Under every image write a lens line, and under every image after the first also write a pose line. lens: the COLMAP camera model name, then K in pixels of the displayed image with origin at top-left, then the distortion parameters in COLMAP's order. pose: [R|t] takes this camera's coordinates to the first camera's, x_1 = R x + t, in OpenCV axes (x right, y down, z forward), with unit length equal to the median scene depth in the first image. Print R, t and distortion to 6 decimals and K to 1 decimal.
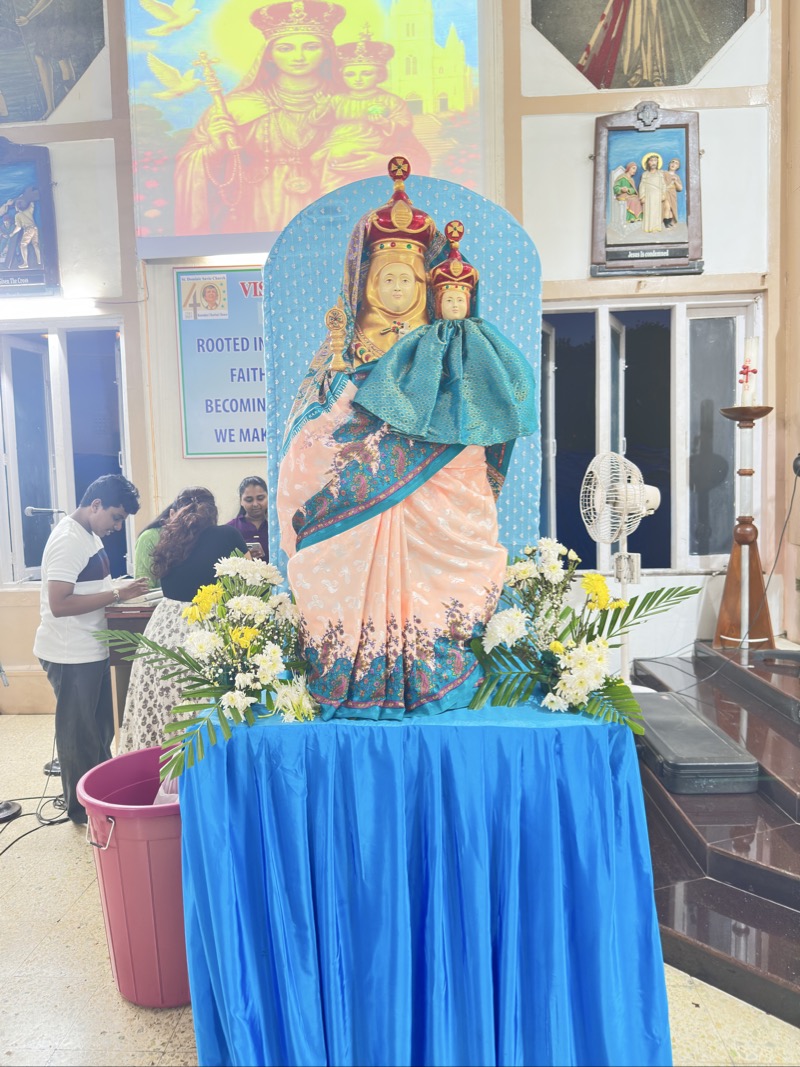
lens RADIAL K [[742.2, 0, 397.4], [0, 742.2, 538.9], [0, 0, 1]] dist [0.004653, -0.016393]
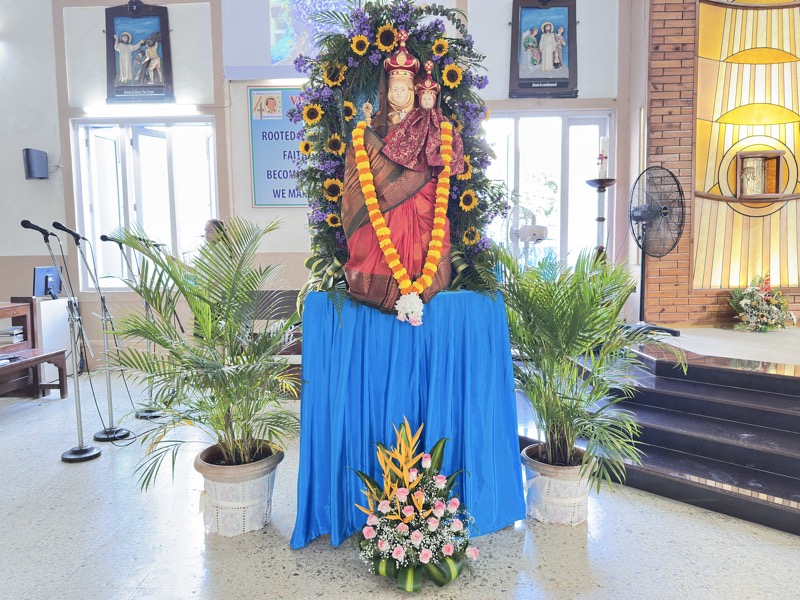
lens RADIAL K [[556.5, 0, 404.9], [0, 556.5, 304.5], [0, 0, 1]] dist [0.004653, -0.016393]
pose [[0.998981, 0.007845, 0.044442, -0.017079], [-0.008281, 0.999919, 0.009634, 0.087384], [-0.044363, -0.009992, 0.998966, -0.206922]]
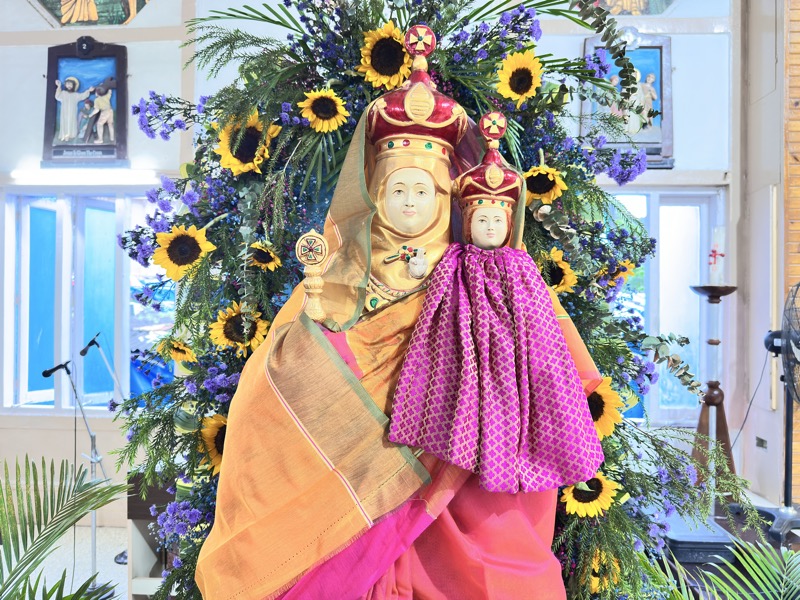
lens RADIAL K [[556.5, 0, 403.6], [0, 556.5, 304.1], [0, 0, 1]] dist [0.004653, -0.016393]
pose [[0.999203, 0.039224, -0.007434, 0.000303], [-0.039694, 0.996004, -0.080004, -0.058203], [0.004266, 0.080235, 0.996767, 0.140398]]
